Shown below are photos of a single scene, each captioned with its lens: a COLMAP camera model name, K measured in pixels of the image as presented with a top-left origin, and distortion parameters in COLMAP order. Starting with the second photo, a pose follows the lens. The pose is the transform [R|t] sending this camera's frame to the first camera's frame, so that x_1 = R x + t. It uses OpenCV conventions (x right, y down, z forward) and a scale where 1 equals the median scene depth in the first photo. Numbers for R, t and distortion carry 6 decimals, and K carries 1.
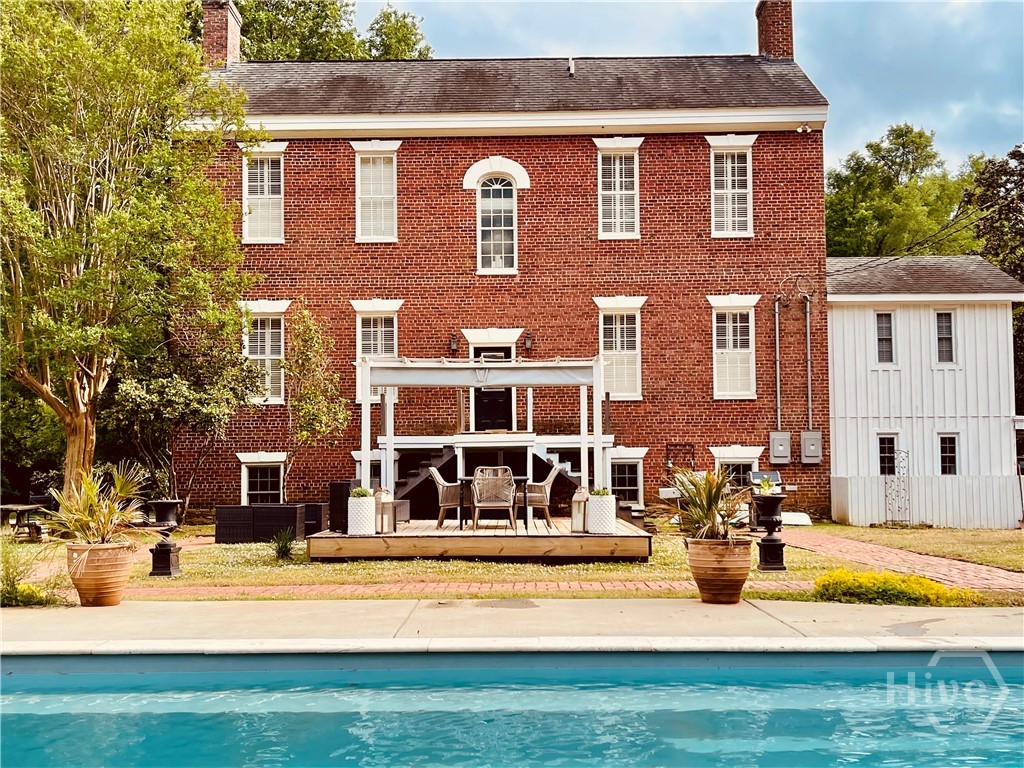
lens RADIAL K [[1170.8, 0, 506.5], [0, 1170.8, 392.3], [0, 0, 1]] dist [0.061198, 0.000000]
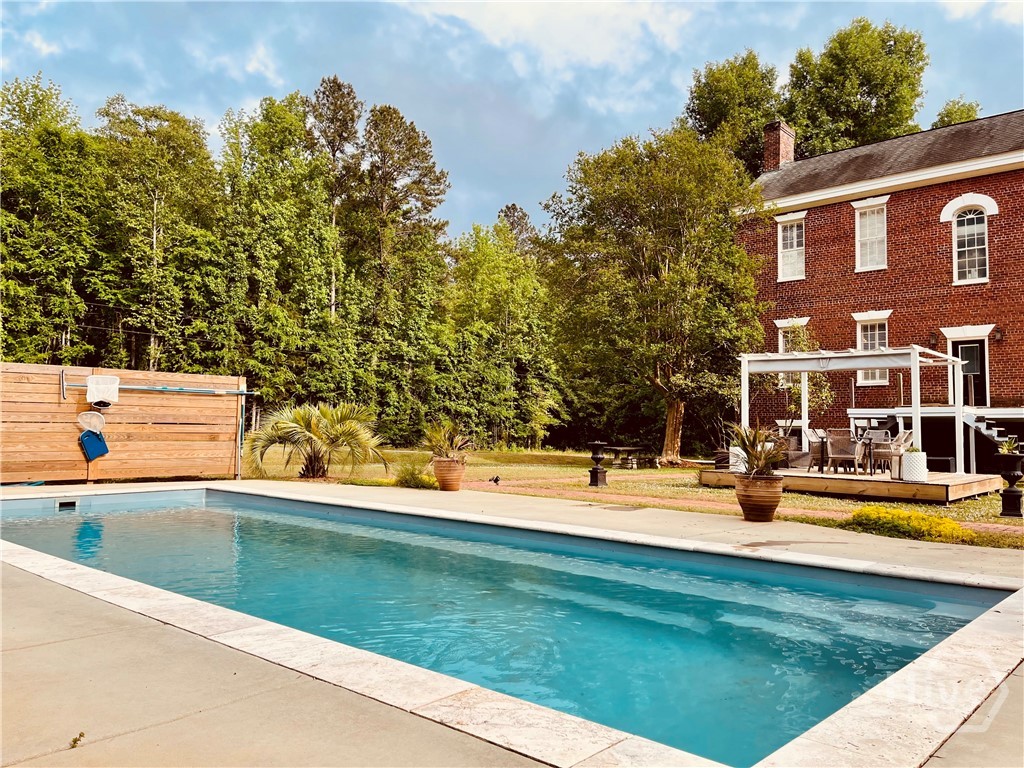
lens RADIAL K [[758.8, 0, 510.8], [0, 758.8, 376.1], [0, 0, 1]] dist [0.007469, -0.020870]
pose [[0.740377, -0.028444, -0.671590, 0.174954], [0.021853, 0.999595, -0.018245, 0.005048], [0.671837, -0.001168, 0.740698, 0.039853]]
